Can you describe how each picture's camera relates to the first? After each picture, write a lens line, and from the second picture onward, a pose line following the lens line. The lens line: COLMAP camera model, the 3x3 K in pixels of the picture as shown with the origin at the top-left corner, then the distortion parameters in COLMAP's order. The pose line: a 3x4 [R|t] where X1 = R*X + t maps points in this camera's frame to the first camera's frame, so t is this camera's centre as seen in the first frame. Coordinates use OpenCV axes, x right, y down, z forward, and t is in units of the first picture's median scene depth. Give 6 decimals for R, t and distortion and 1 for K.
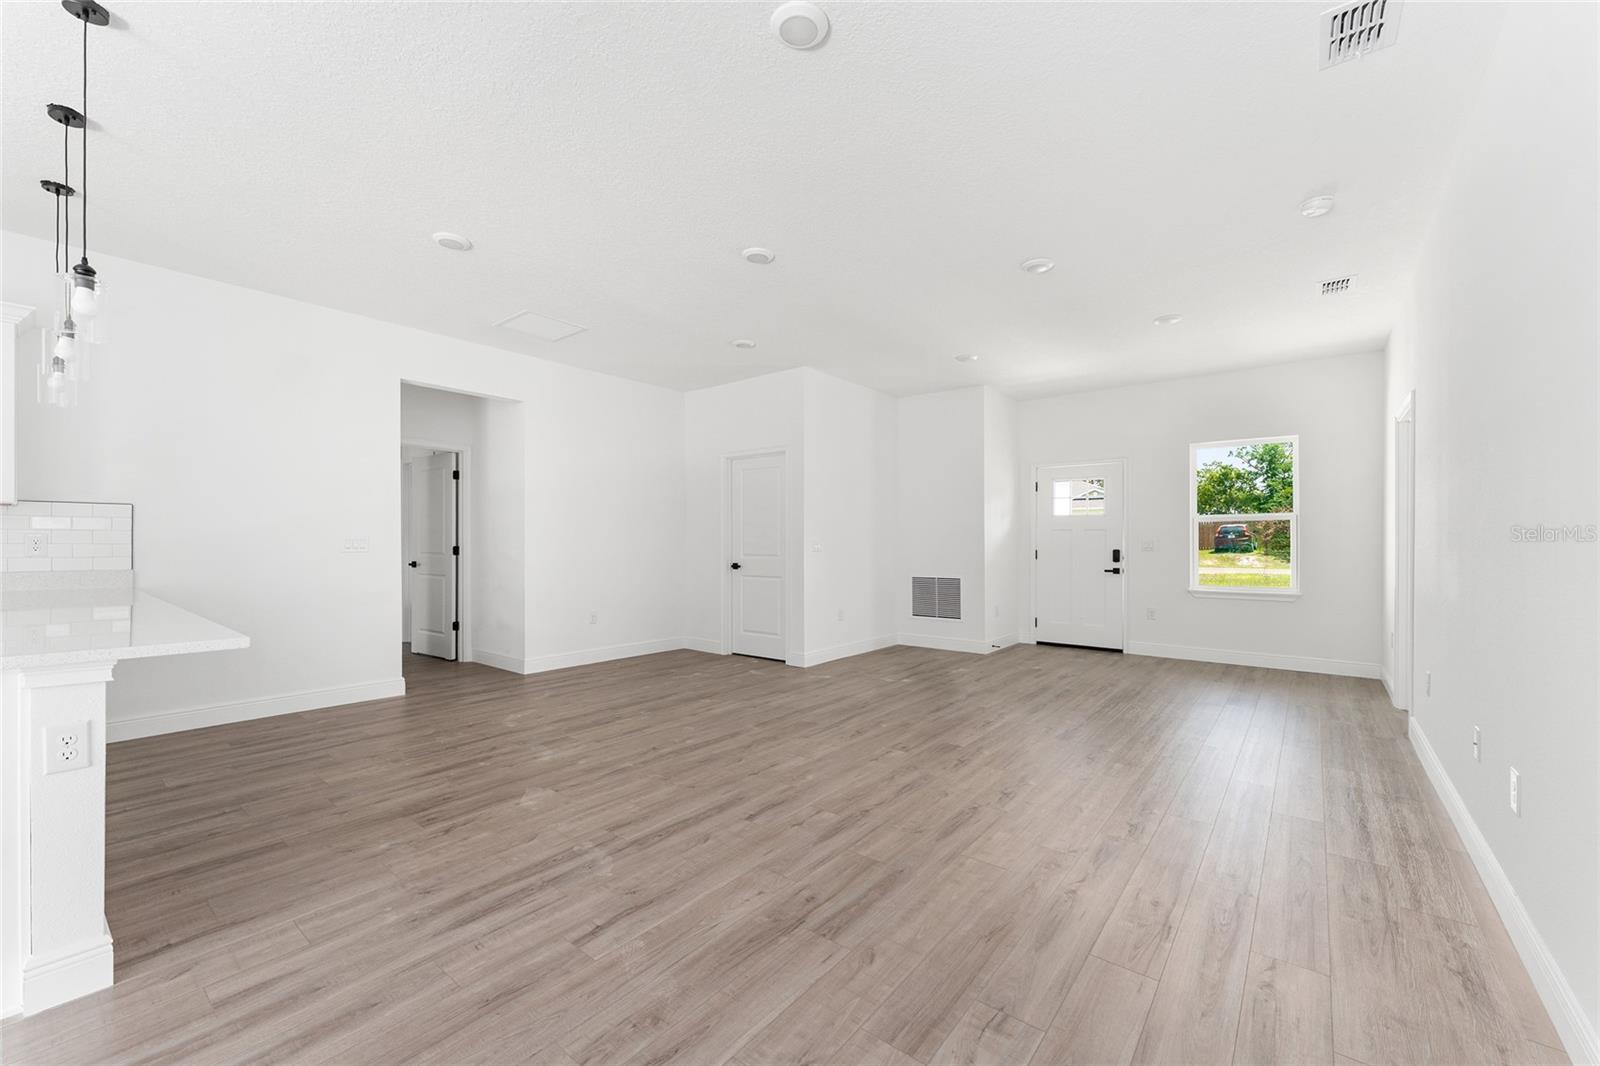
lens RADIAL K [[646.5, 0, 789.7], [0, 646.5, 540.9], [0, 0, 1]] dist [-0.000586, 0.000100]
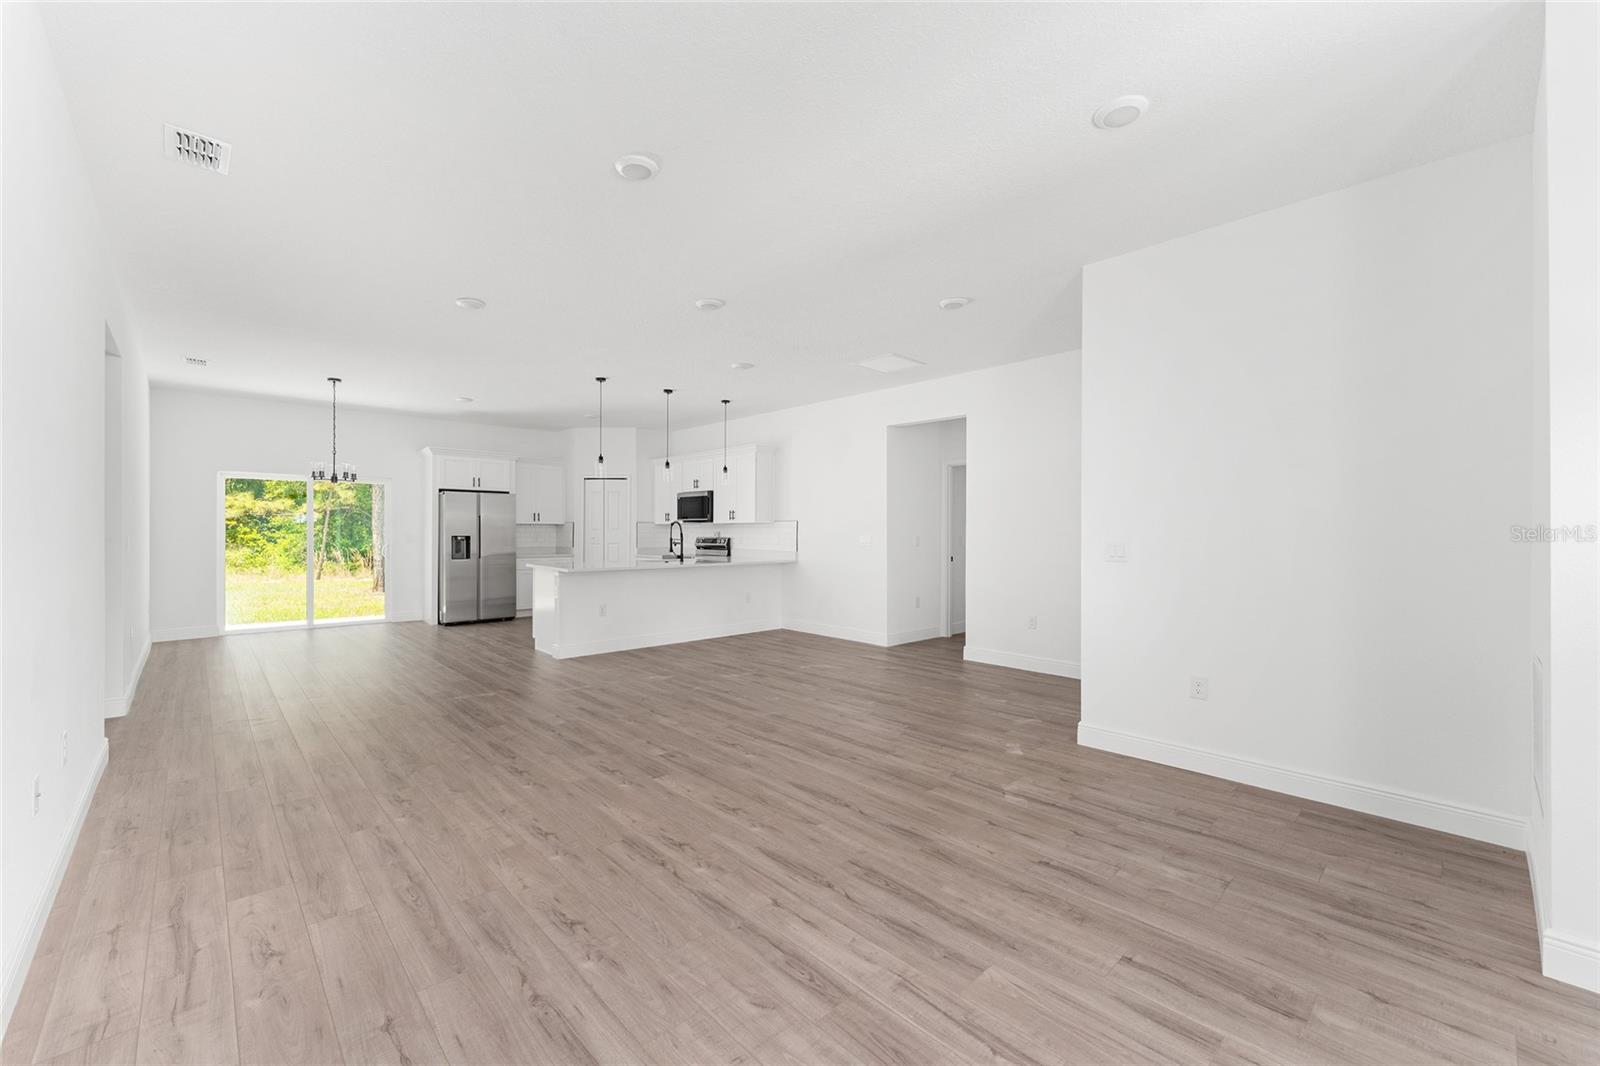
lens RADIAL K [[646.5, 0, 789.7], [0, 646.5, 540.9], [0, 0, 1]] dist [-0.000586, 0.000100]
pose [[-0.142751, 0.010761, -0.989700, 1.112278], [-0.004139, 0.999926, 0.011469, -0.012360], [0.989750, 0.005734, -0.142695, 1.321900]]
